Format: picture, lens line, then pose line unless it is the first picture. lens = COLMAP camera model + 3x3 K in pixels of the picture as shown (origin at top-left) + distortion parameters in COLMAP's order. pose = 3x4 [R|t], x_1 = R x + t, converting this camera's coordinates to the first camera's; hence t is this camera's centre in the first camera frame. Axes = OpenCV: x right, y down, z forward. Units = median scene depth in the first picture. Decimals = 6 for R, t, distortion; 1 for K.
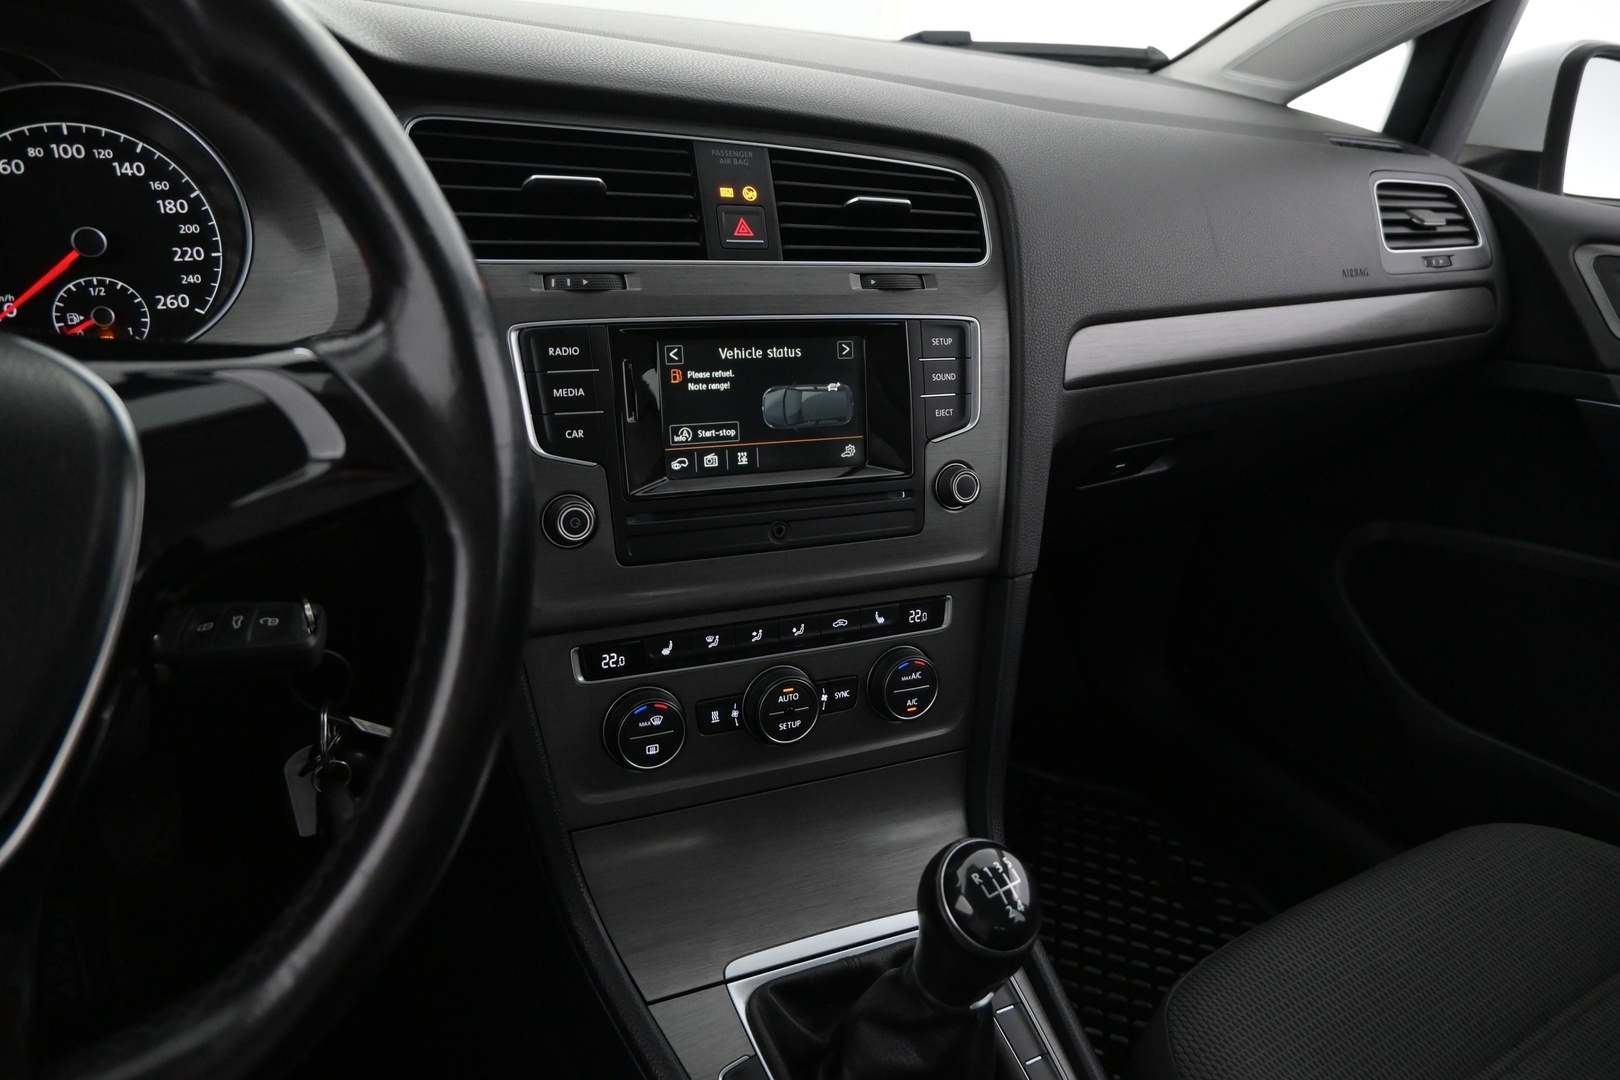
lens RADIAL K [[1109.5, 0, 800.1], [0, 1109.5, 538.2], [0, 0, 1]] dist [-0.002632, 0.004749]
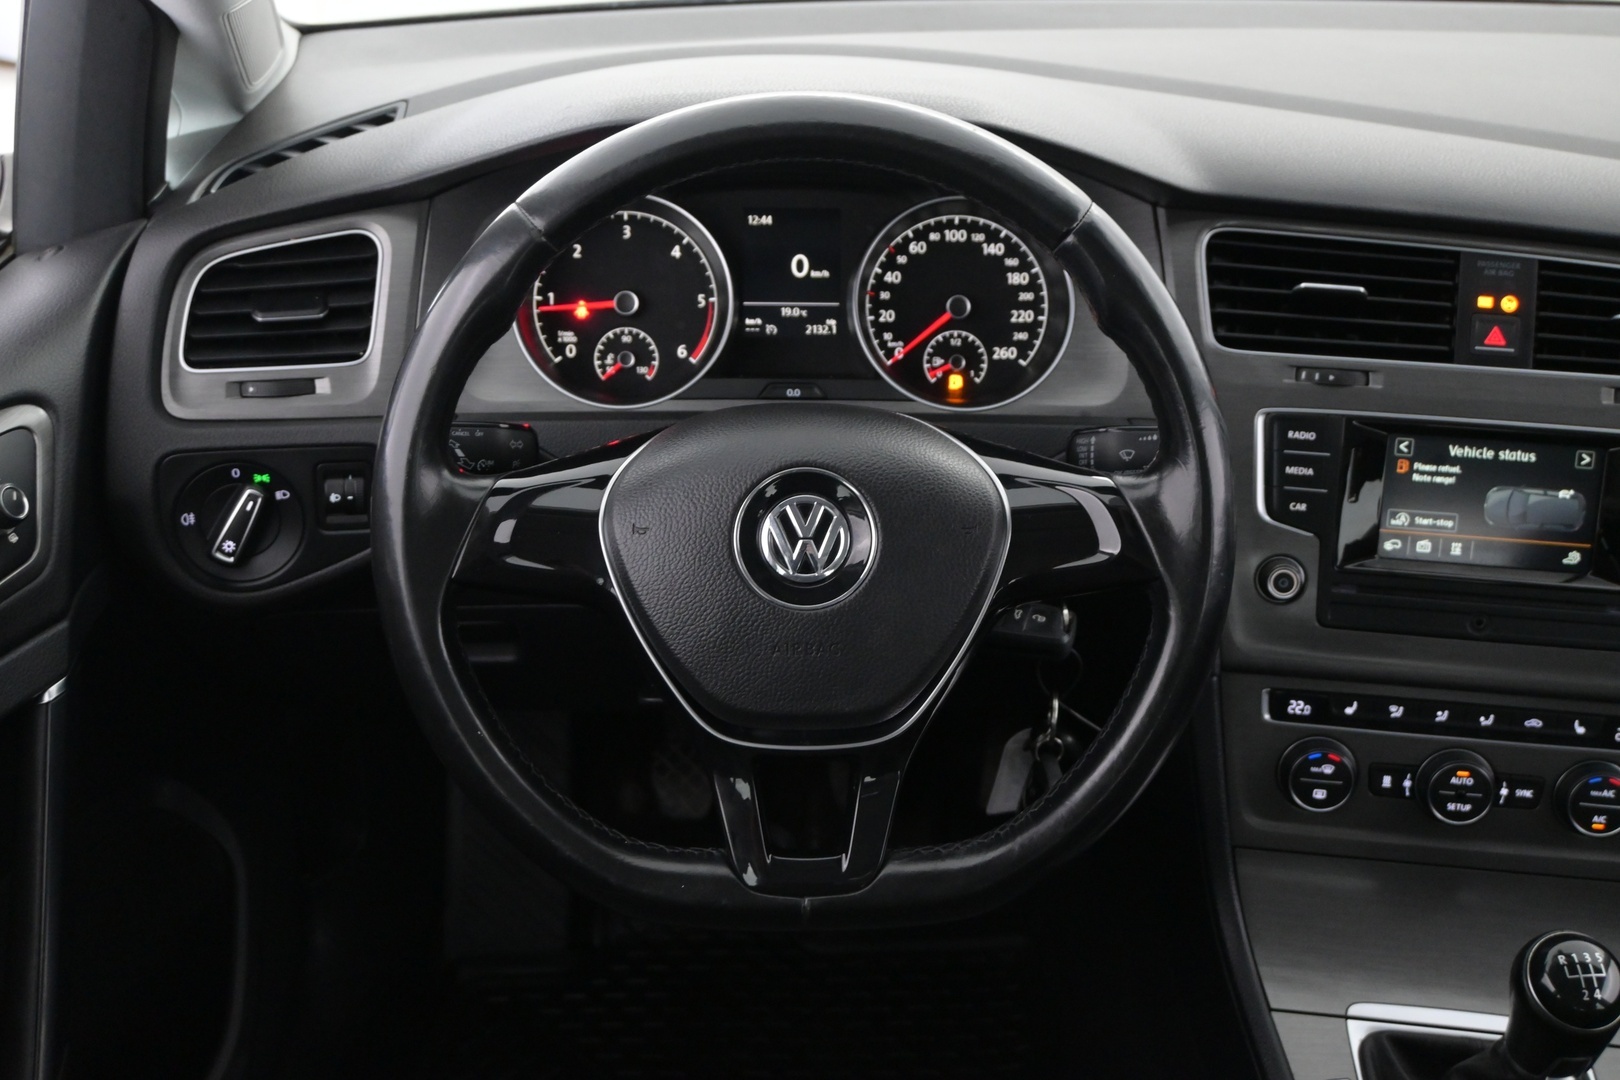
lens RADIAL K [[1813.1, 0, 819.6], [0, 1813.1, 532.6], [0, 0, 1]] dist [0.003897, 0.000000]
pose [[0.853482, 0.173590, -0.491360, 0.284802], [-0.169236, 0.984111, 0.053713, -0.079213], [0.492877, 0.037312, 0.869299, -0.828974]]
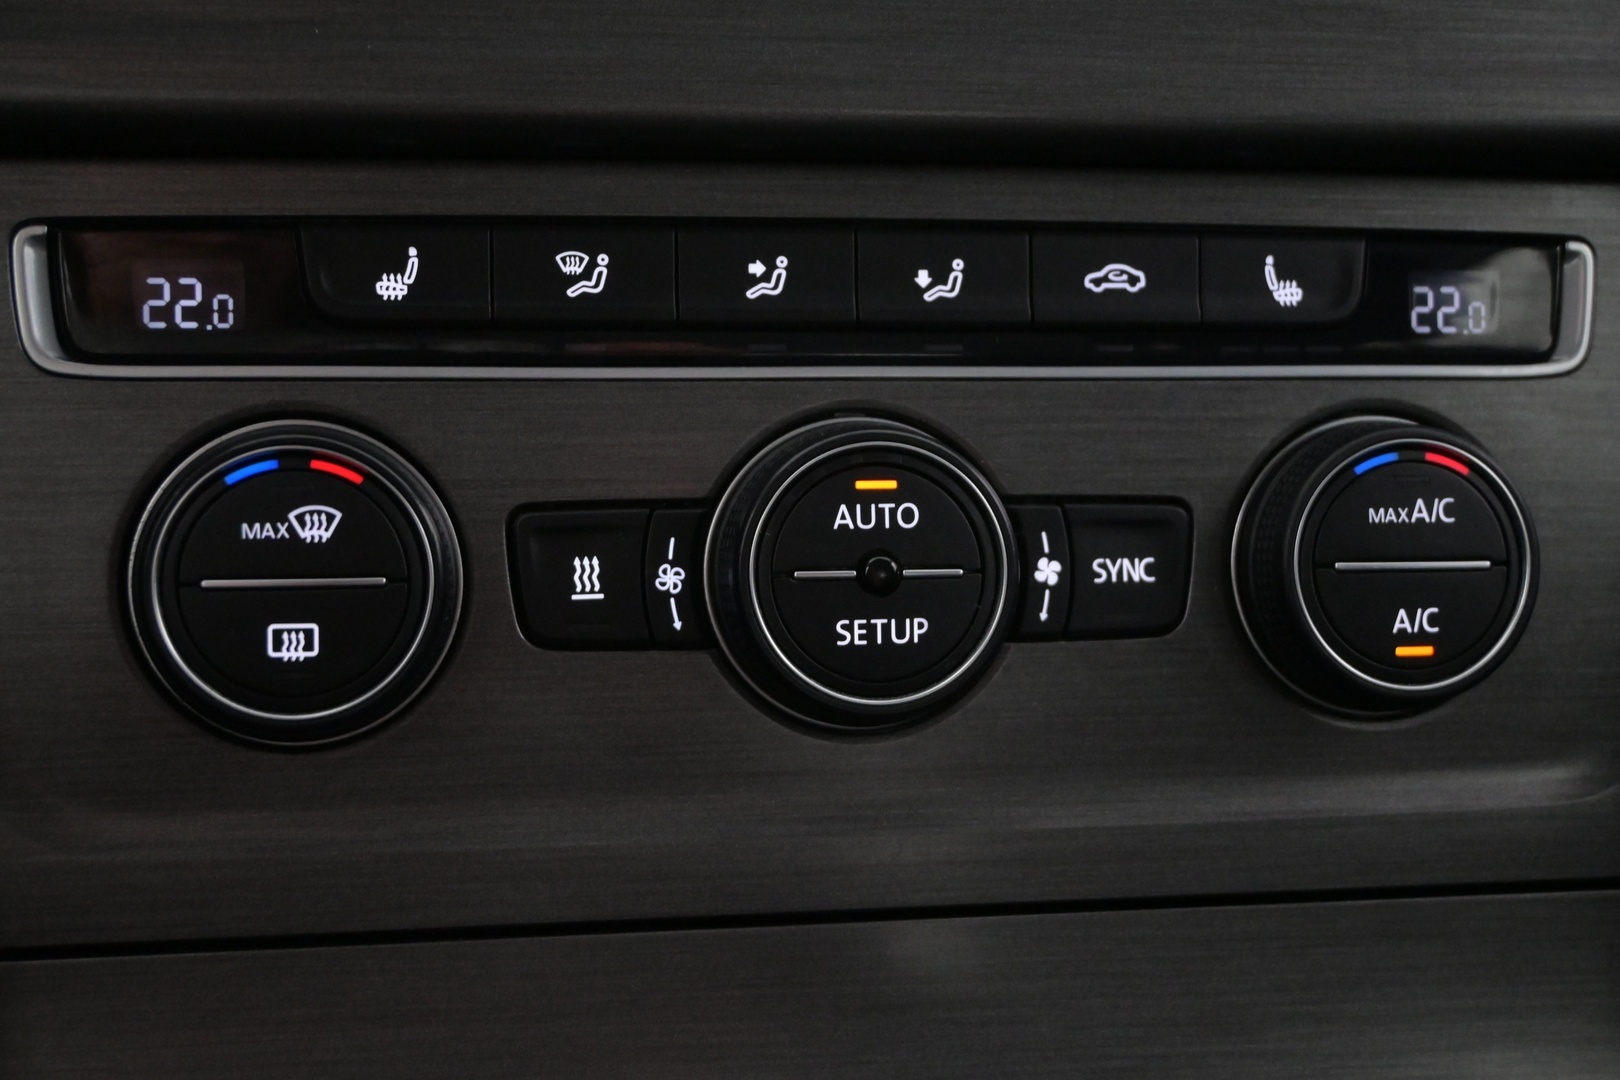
lens RADIAL K [[2307.9, 0, 802.3], [0, 2307.9, 543.0], [0, 0, 1]] dist [-0.002214, 0.000000]
pose [[0.965823, 0.001632, -0.259197, 0.113175], [-0.051870, 0.980970, -0.187104, 0.259348], [0.253959, 0.194154, 0.947528, 0.527862]]
